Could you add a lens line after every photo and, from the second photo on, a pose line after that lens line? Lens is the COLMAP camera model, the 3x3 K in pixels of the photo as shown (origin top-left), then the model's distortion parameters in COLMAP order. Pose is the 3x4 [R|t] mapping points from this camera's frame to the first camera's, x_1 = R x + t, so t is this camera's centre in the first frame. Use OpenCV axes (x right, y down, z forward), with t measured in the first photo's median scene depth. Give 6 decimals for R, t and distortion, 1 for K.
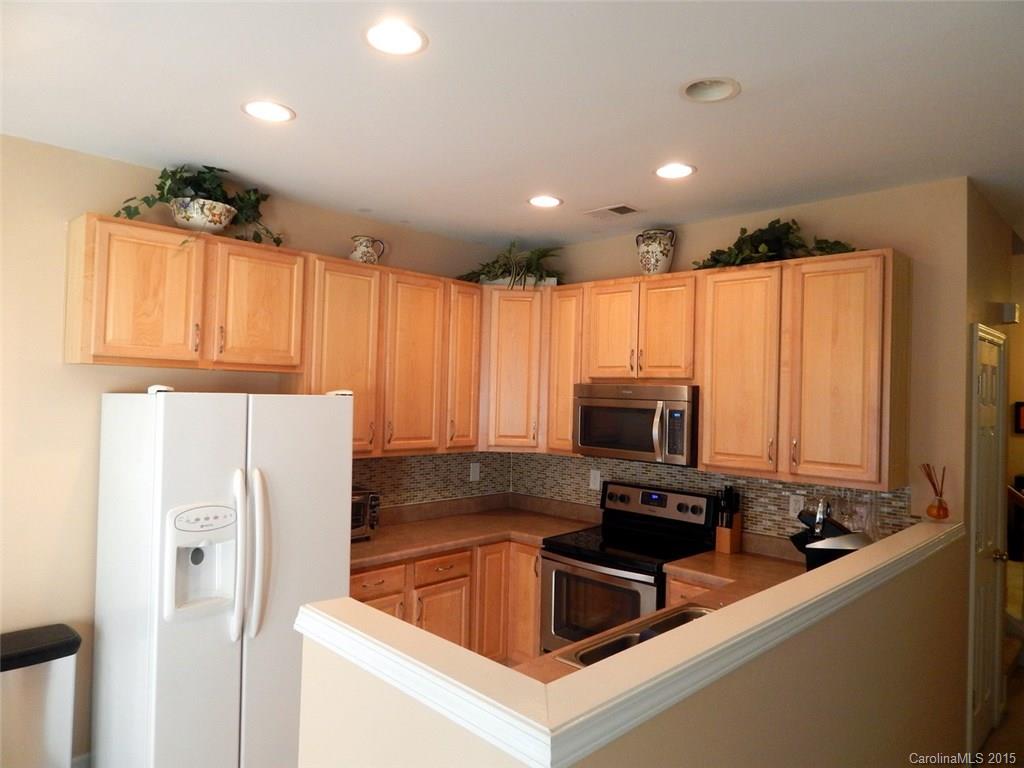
lens RADIAL K [[674.2, 0, 513.7], [0, 674.2, 381.1], [0, 0, 1]] dist [-0.002363, -0.002892]
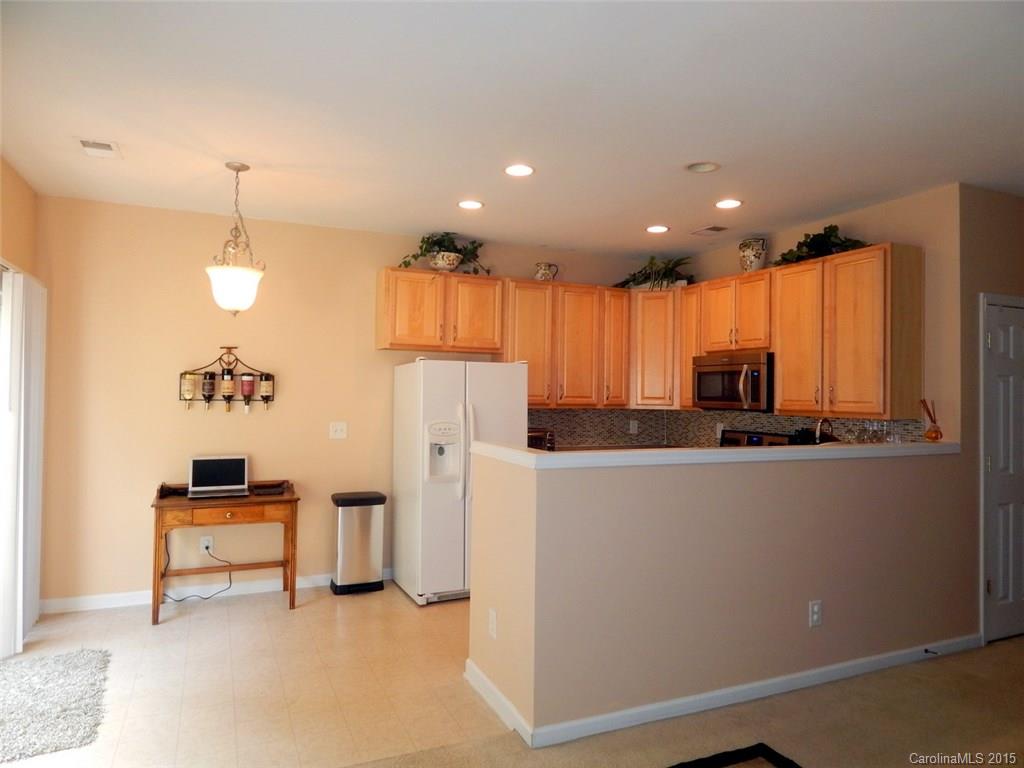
lens RADIAL K [[674.2, 0, 513.7], [0, 674.2, 381.1], [0, 0, 1]] dist [-0.002363, -0.002892]
pose [[0.929518, -0.021863, -0.368128, 0.286867], [0.017849, 0.999738, -0.014305, 0.075261], [0.368345, 0.006726, 0.929665, -0.459772]]
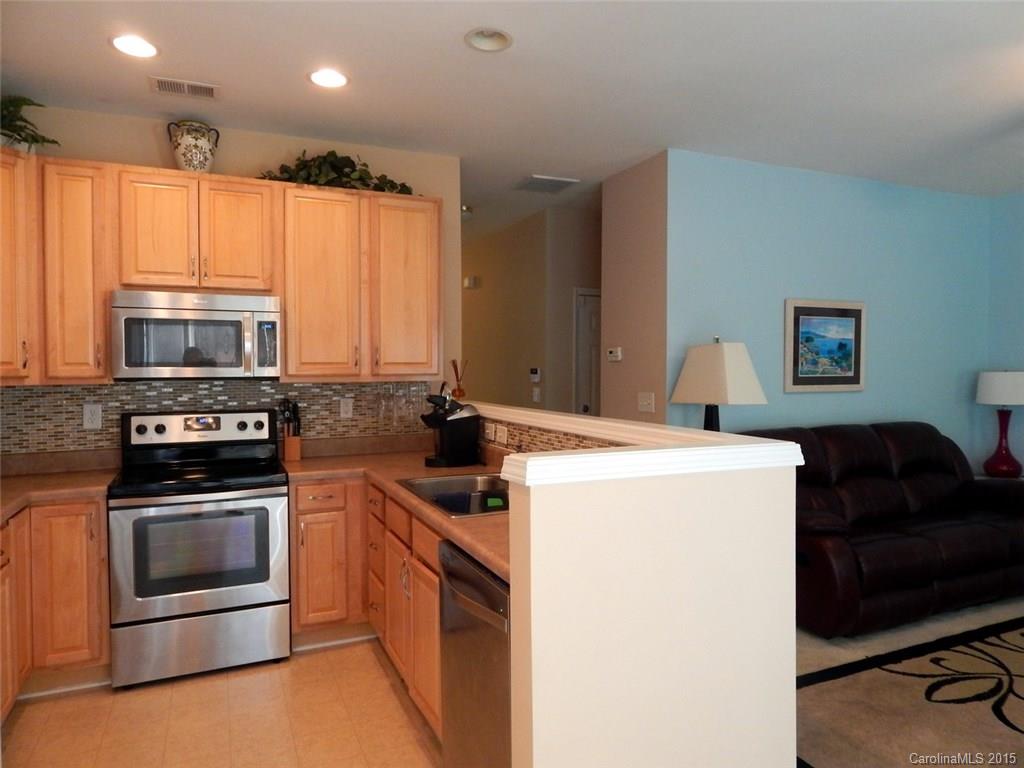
lens RADIAL K [[674.2, 0, 513.7], [0, 674.2, 381.1], [0, 0, 1]] dist [-0.002363, -0.002892]
pose [[0.362099, -0.051732, 0.930703, -0.540189], [-0.000955, 0.998438, 0.055868, 0.074000], [-0.932139, -0.021119, 0.361483, 0.310105]]
